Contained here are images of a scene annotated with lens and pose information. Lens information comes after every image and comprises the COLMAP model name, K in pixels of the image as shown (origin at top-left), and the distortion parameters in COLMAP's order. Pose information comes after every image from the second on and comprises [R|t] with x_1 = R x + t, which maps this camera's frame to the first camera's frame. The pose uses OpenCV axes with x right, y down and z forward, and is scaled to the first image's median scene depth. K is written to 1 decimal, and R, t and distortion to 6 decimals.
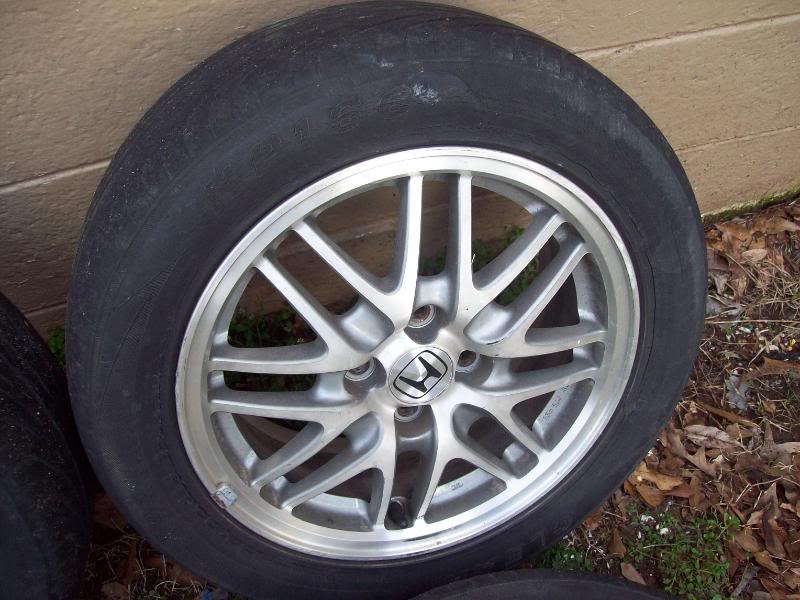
lens RADIAL K [[846.9, 0, 400.0], [0, 846.9, 300.0], [0, 0, 1]] dist [-0.190562, 0.176746]
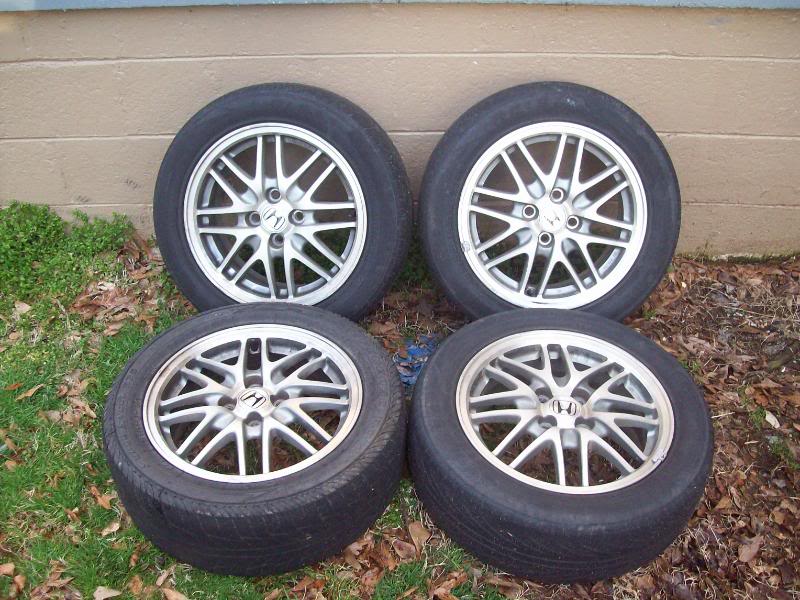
lens RADIAL K [[846.9, 0, 400.0], [0, 846.9, 300.0], [0, 0, 1]] dist [-0.190562, 0.176746]
pose [[0.947046, 0.194326, -0.255621, 0.205244], [-0.258707, 0.933322, -0.248960, 0.772640], [0.190197, 0.301907, 0.934172, -0.991064]]
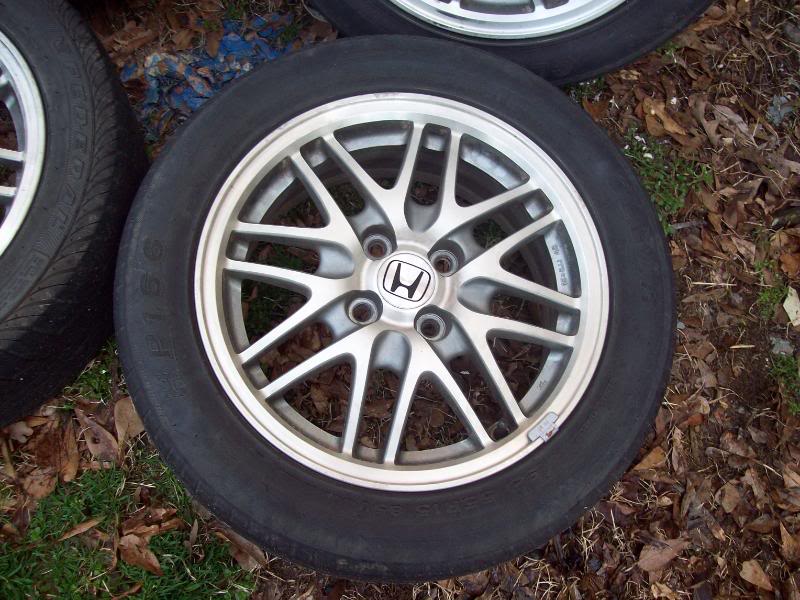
lens RADIAL K [[846.9, 0, 400.0], [0, 846.9, 300.0], [0, 0, 1]] dist [-0.190562, 0.176746]
pose [[0.877645, 0.470859, -0.089615, 0.212975], [-0.429946, 0.856015, 0.287029, 0.263959], [0.211862, -0.213380, 0.953721, -0.194450]]
